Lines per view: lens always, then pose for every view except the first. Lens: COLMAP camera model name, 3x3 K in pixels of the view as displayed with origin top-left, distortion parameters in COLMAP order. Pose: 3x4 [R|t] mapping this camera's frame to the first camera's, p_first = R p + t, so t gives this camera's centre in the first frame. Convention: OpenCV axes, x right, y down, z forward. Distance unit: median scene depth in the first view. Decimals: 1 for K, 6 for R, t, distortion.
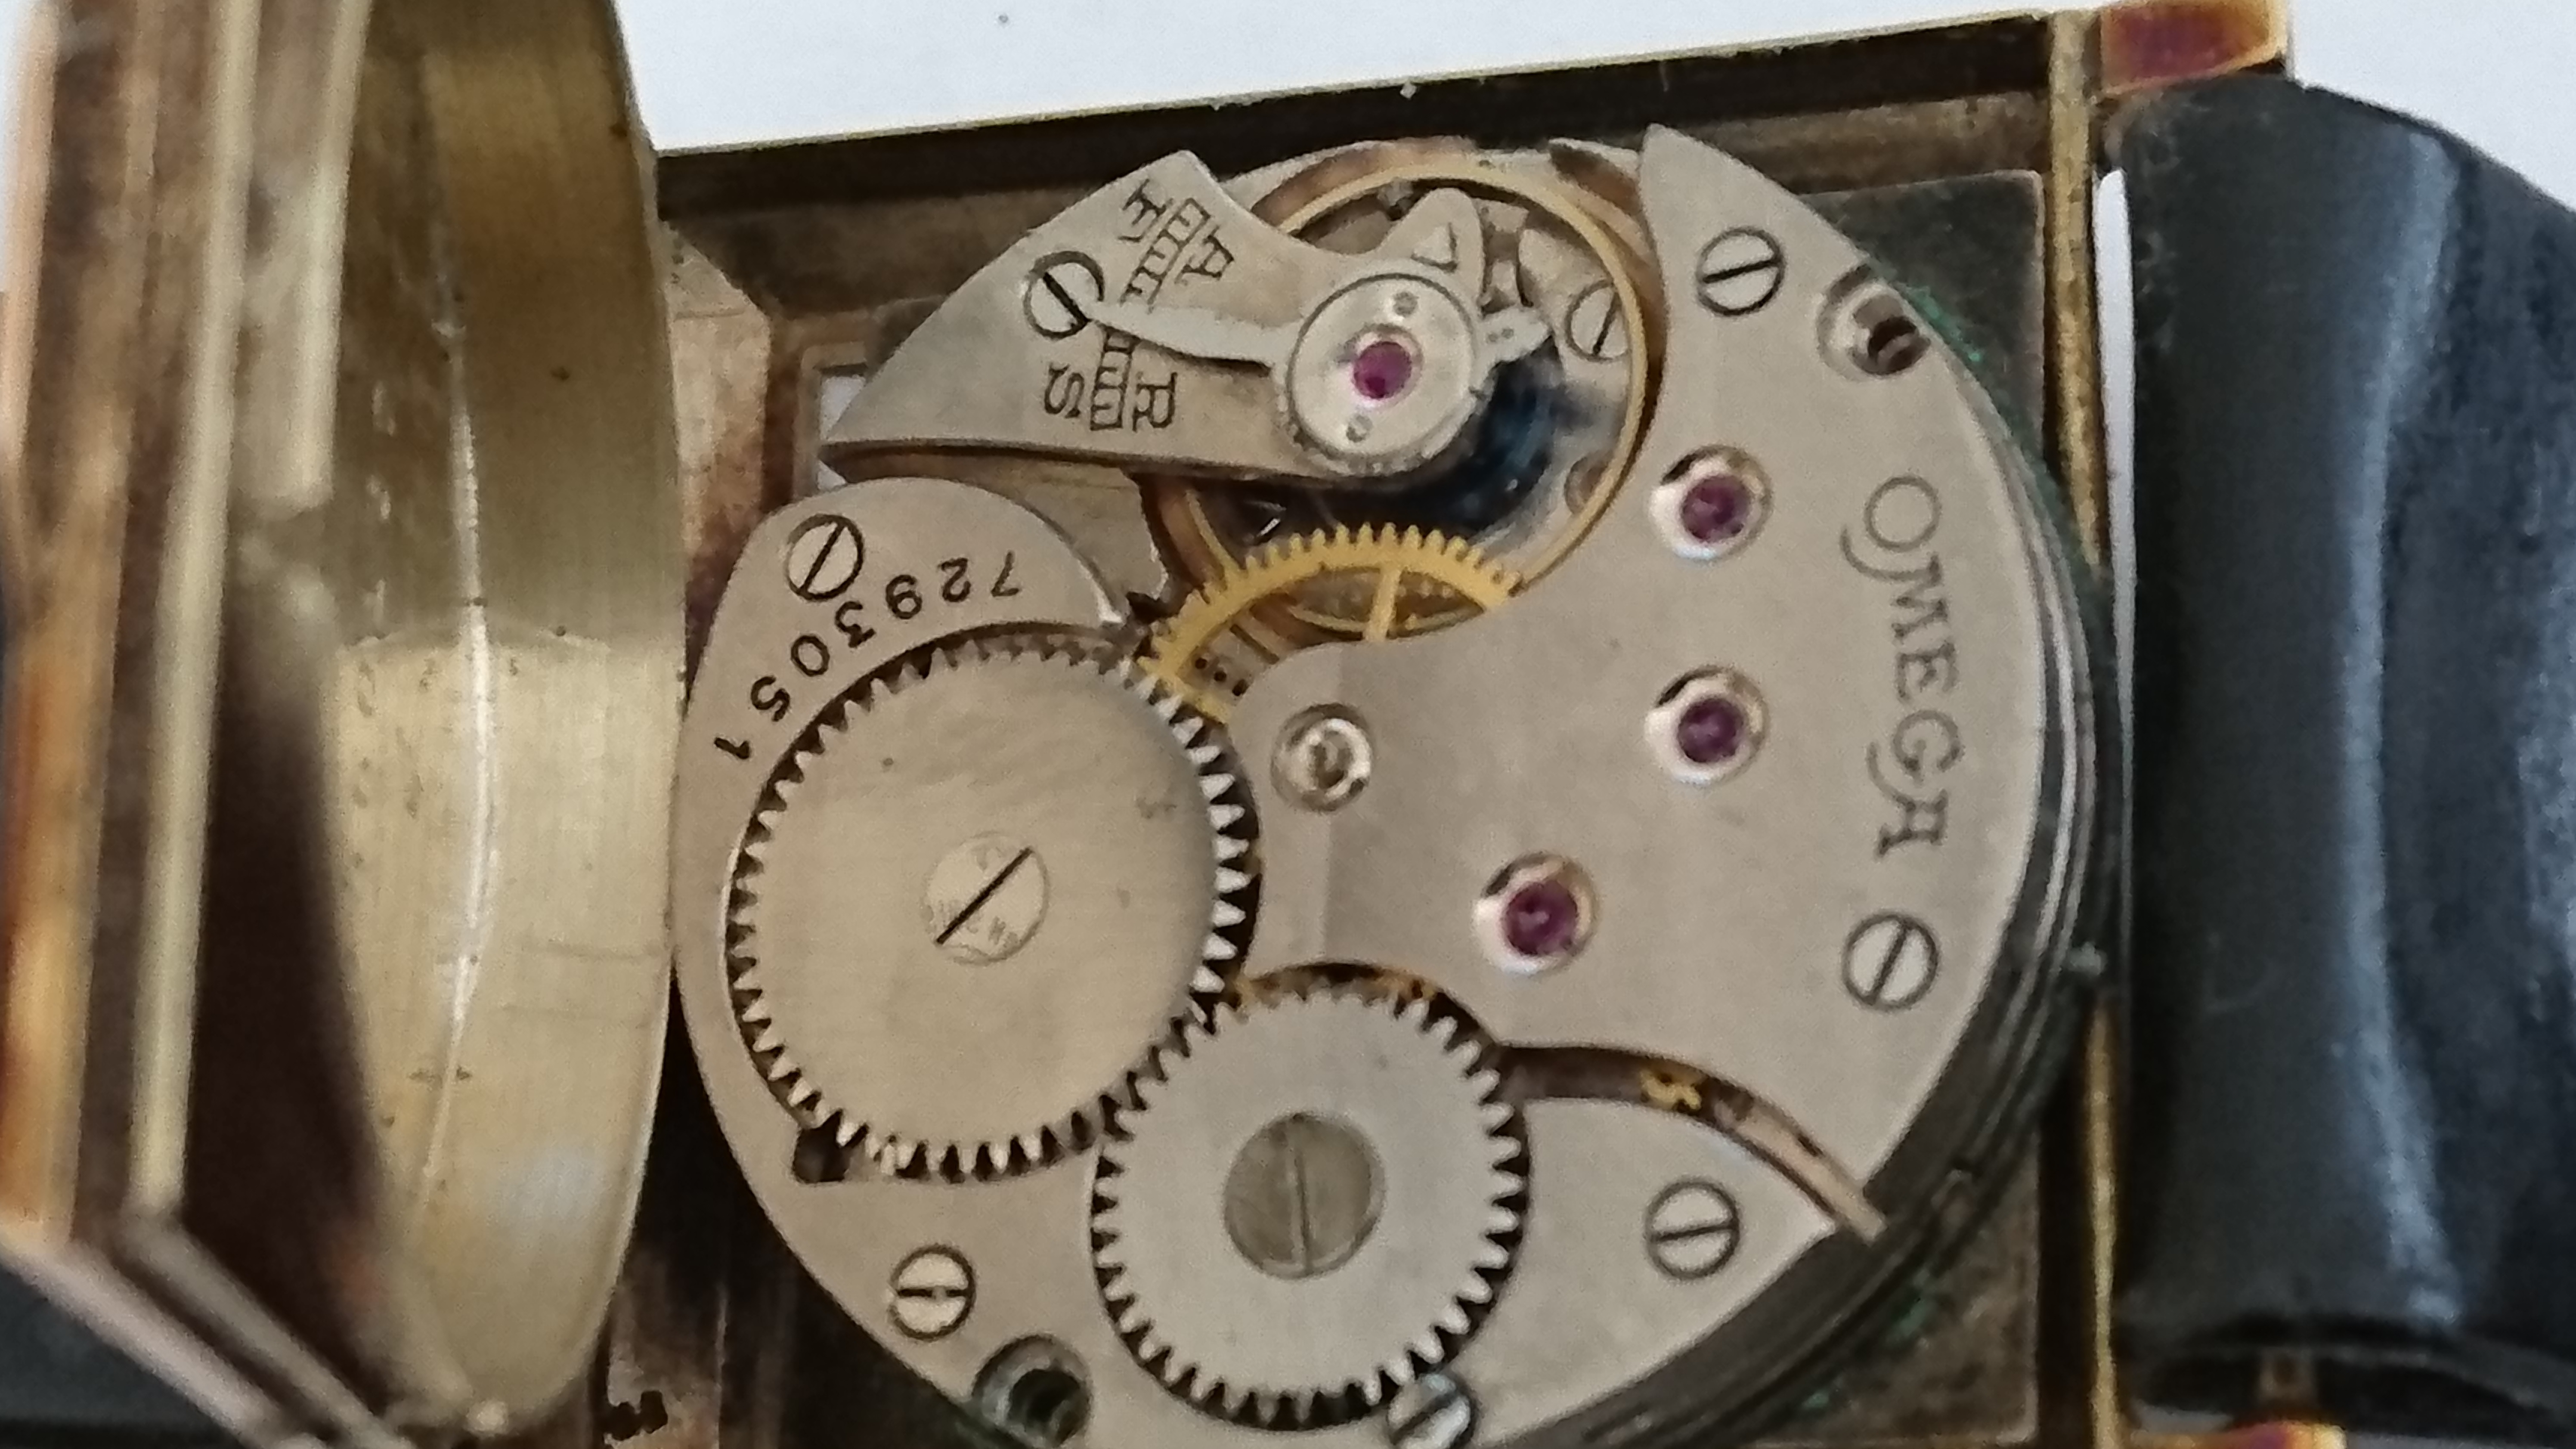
lens RADIAL K [[5061.0, 0, 1288.0], [0, 5061.0, 724.5], [0, 0, 1]] dist [-0.005536, 0.006205]
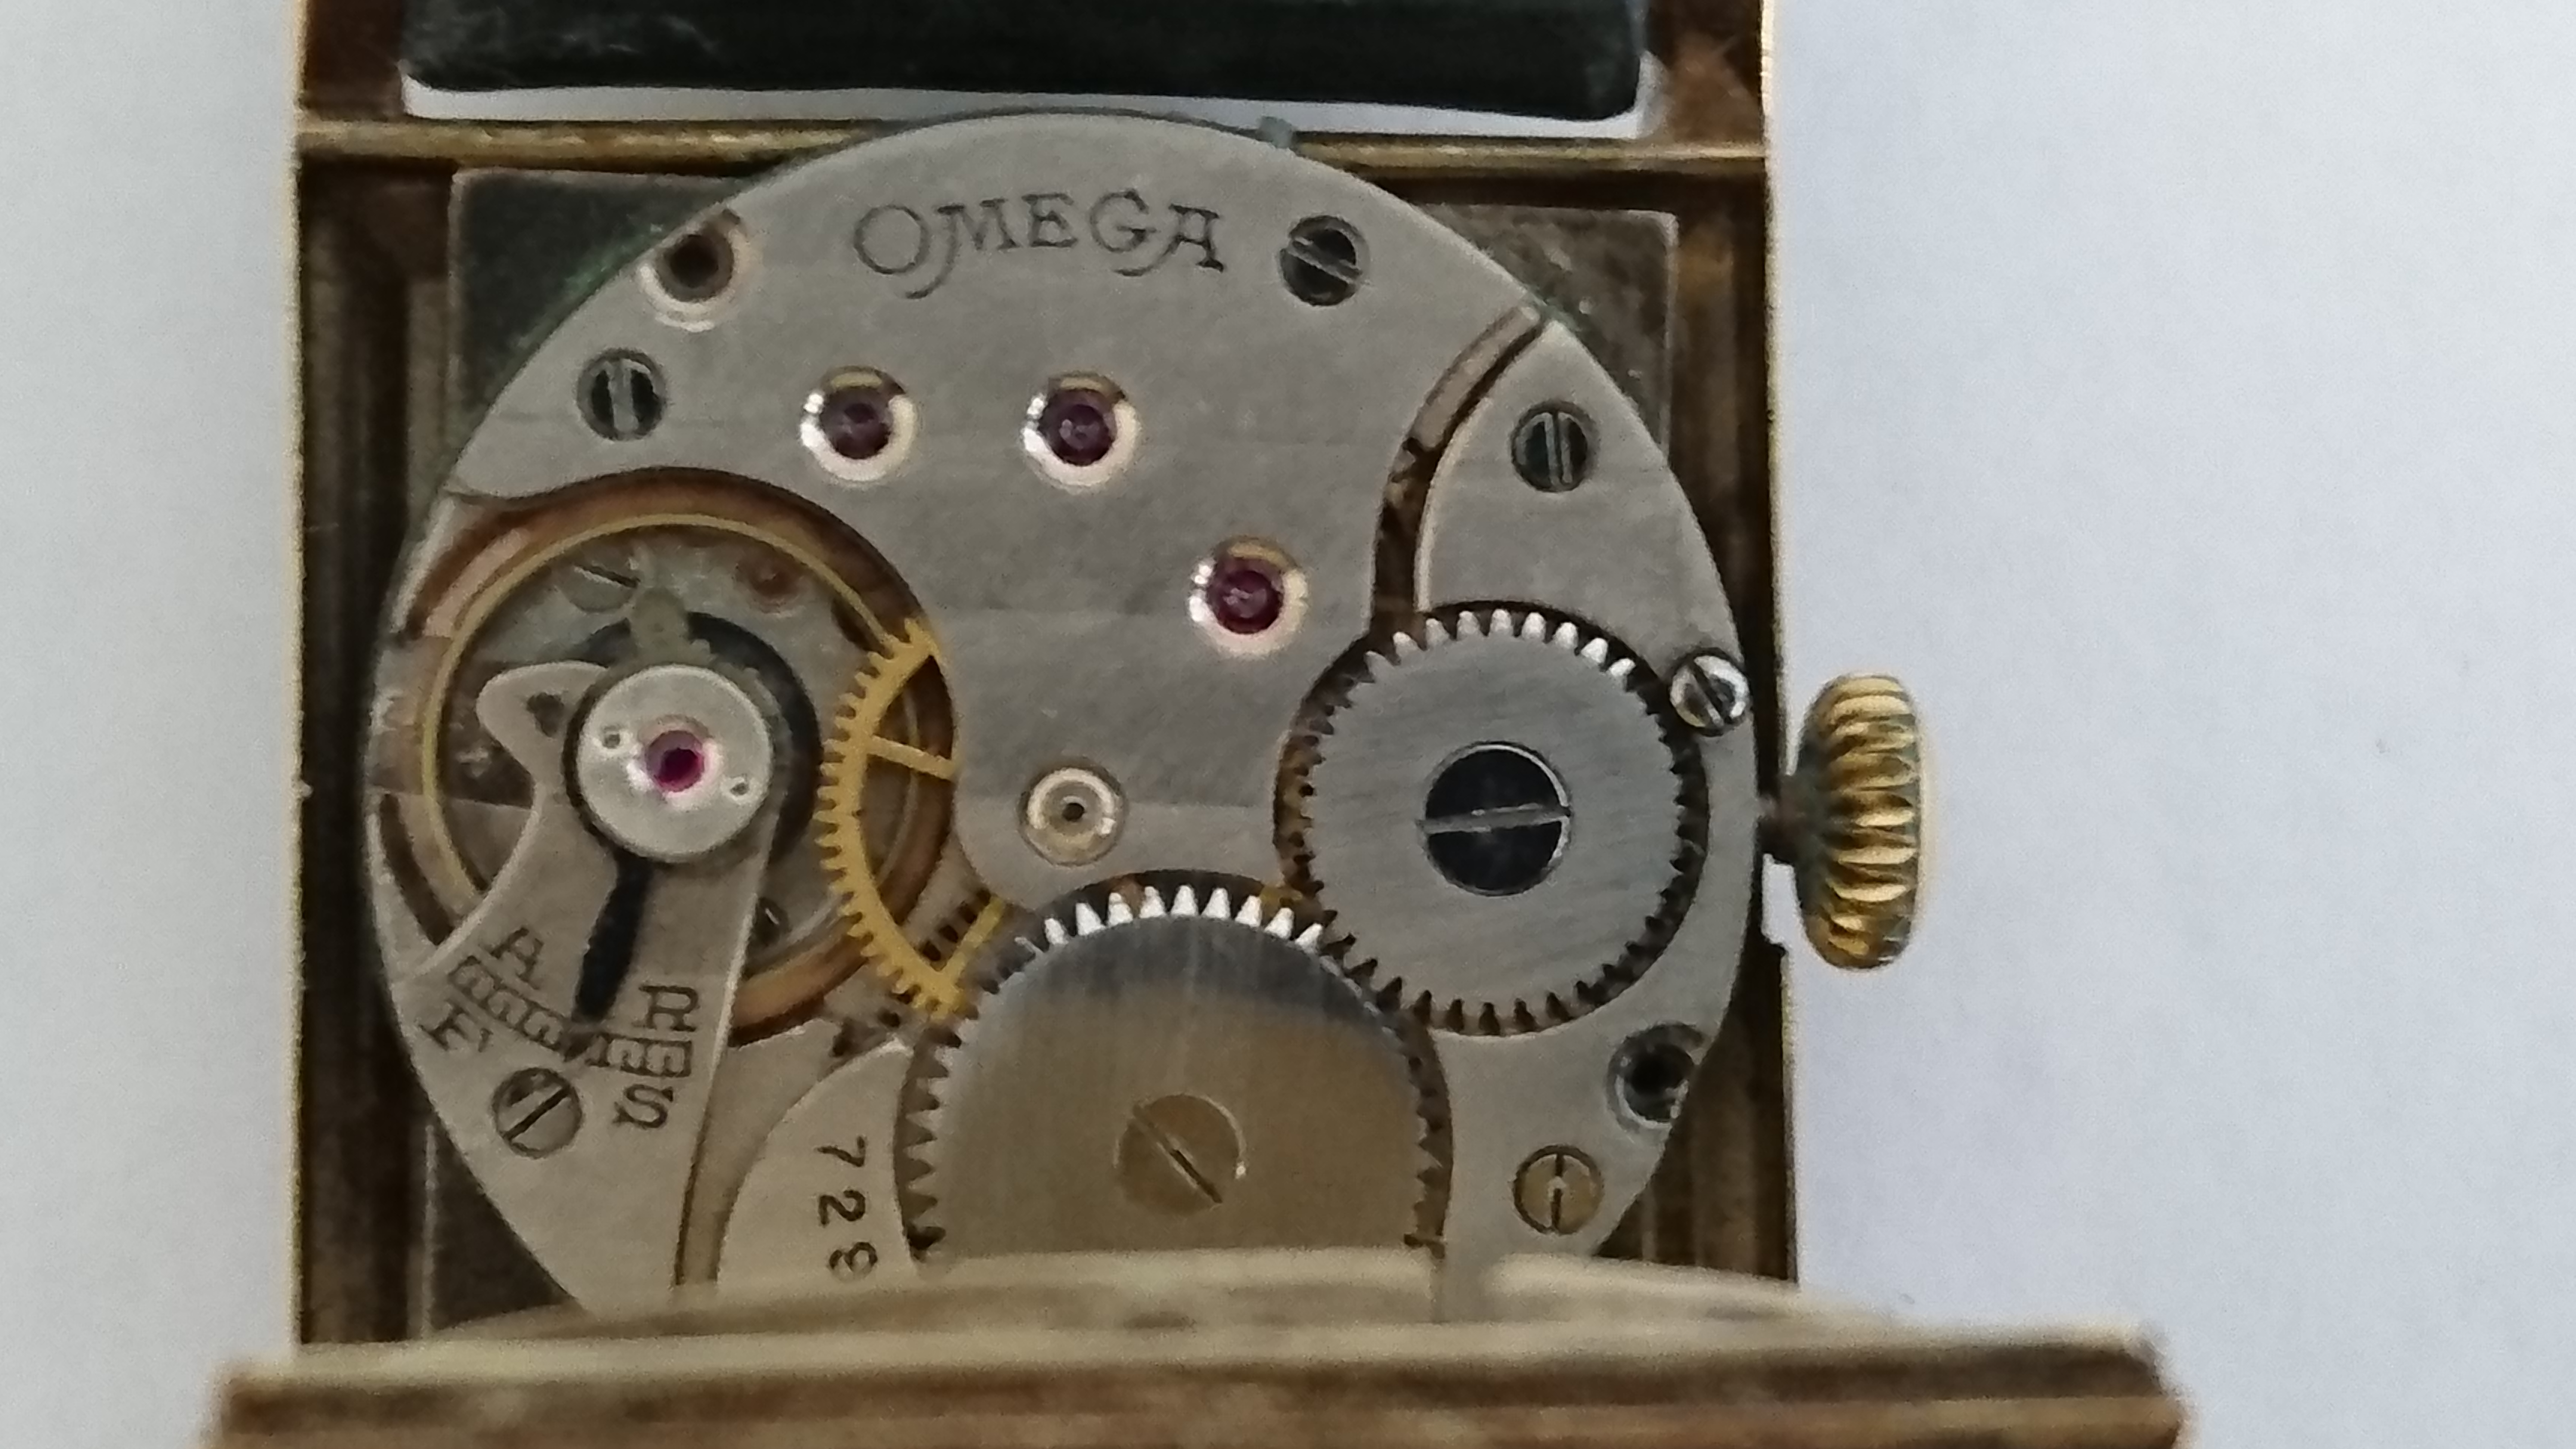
lens RADIAL K [[5061.0, 0, 1288.0], [0, 5061.0, 724.5], [0, 0, 1]] dist [-0.005536, 0.006205]
pose [[-0.040613, -0.951573, 0.304728, -0.286906], [0.924280, 0.080071, 0.373222, -0.332660], [-0.379548, 0.296812, 0.876268, 0.051744]]
